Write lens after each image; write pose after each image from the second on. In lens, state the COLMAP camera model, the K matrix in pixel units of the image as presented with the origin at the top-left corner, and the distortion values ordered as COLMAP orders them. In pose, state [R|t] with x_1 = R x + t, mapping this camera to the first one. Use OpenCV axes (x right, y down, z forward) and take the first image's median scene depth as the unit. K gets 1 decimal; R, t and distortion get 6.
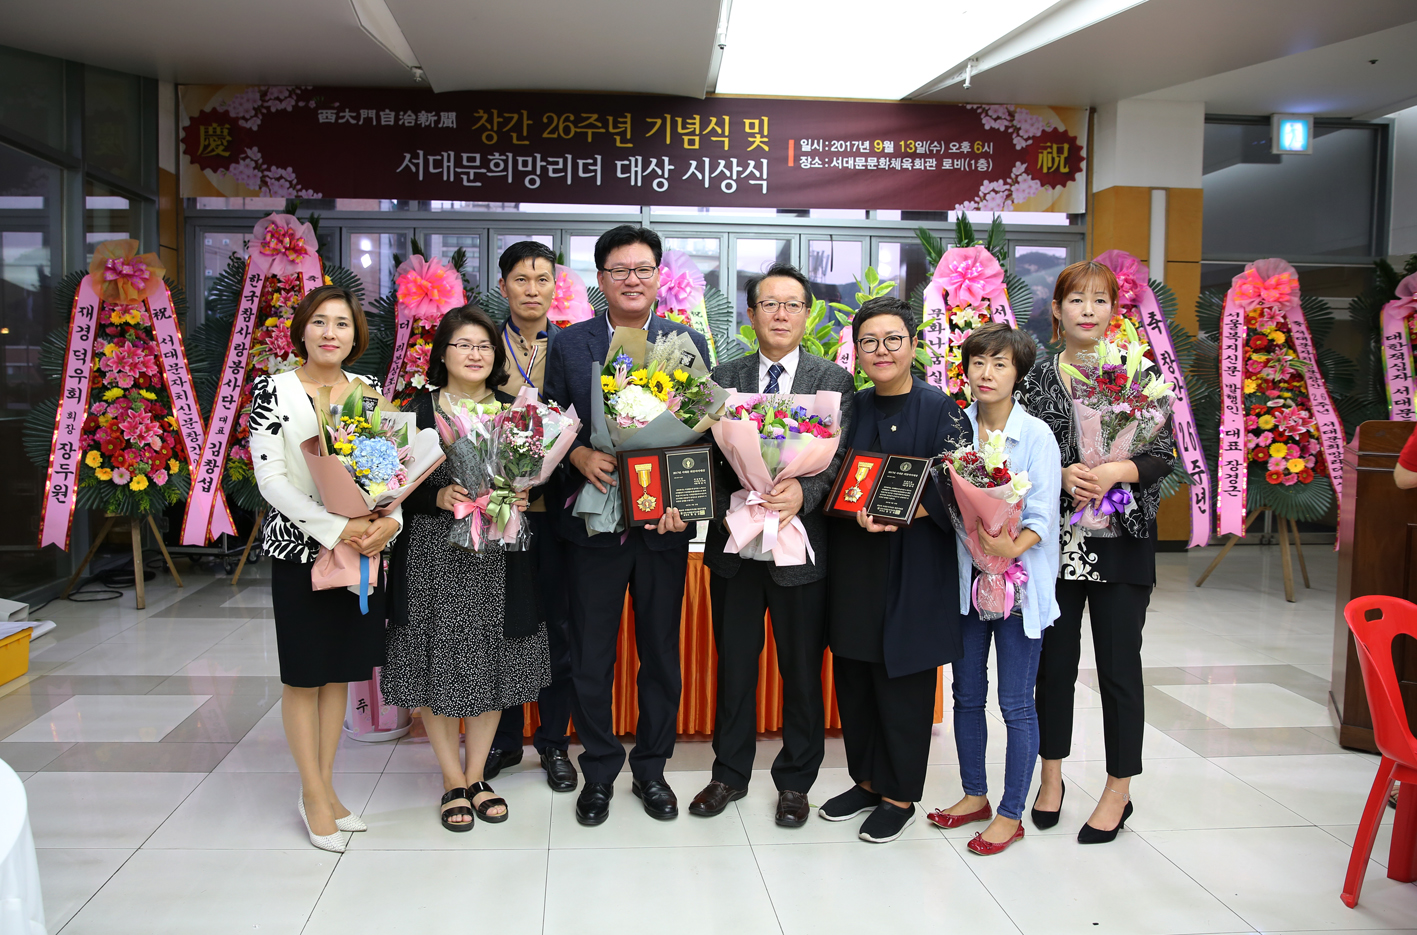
lens RADIAL K [[1060.9, 0, 647.0], [0, 1060.9, 452.2], [0, 0, 1]] dist [-0.112218, 0.096493]
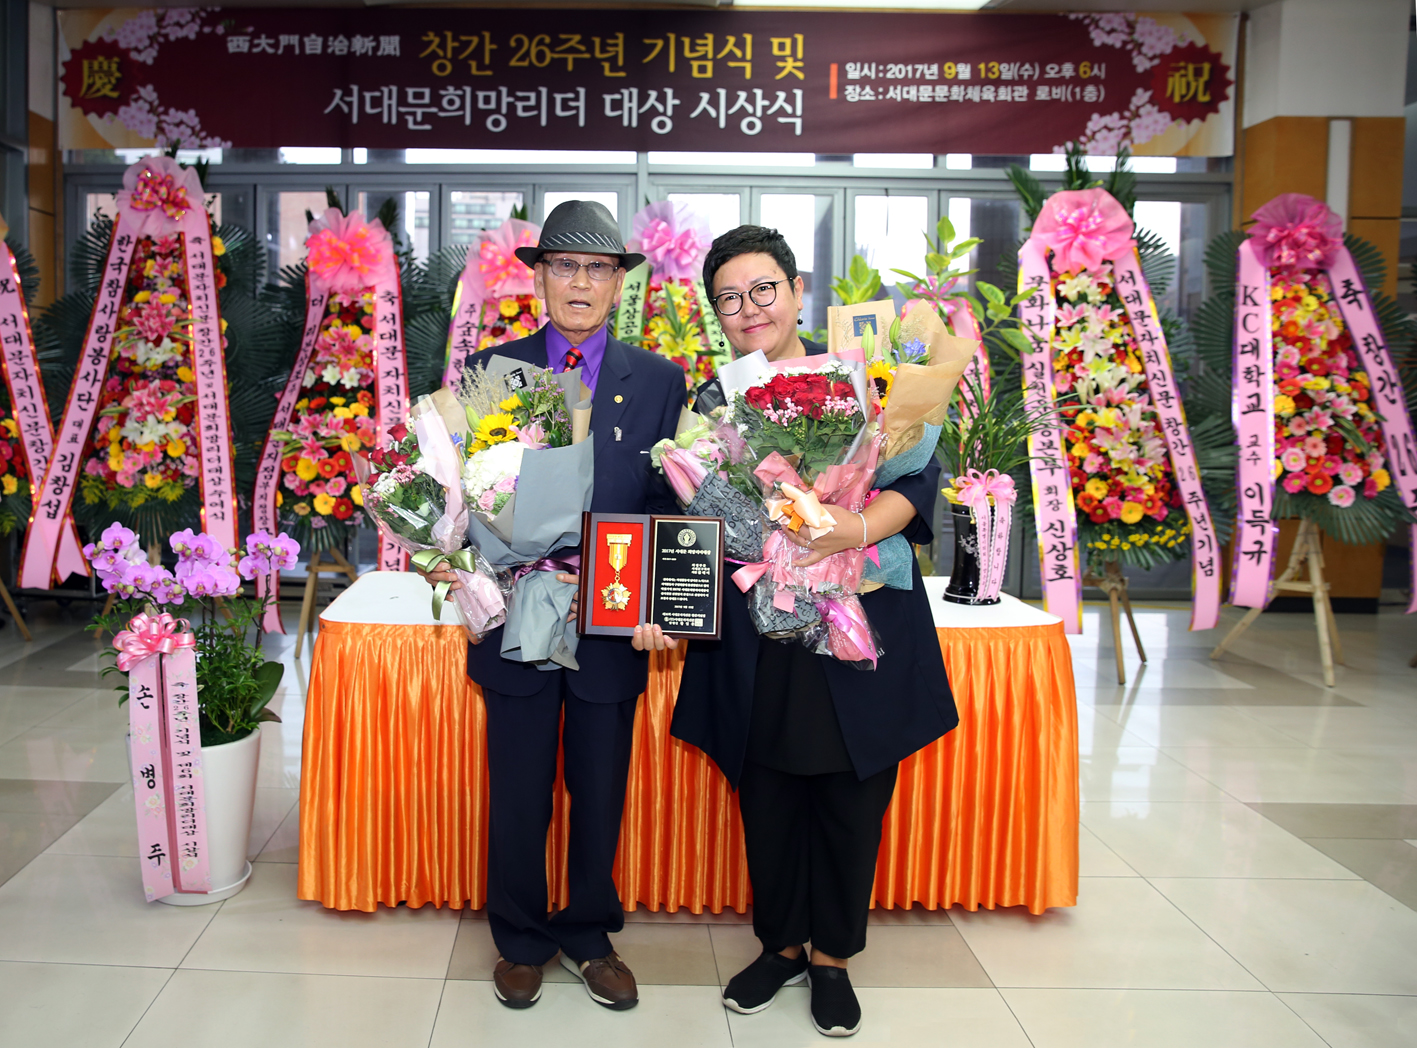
lens RADIAL K [[1192.6, 0, 556.4], [0, 1192.6, 466.6], [0, 0, 1]] dist [-0.112582, 0.090909]
pose [[0.995821, 0.007359, -0.091028, 0.016984], [-0.007987, 0.999947, -0.006537, 0.002159], [0.090975, 0.007237, 0.995827, 0.139490]]
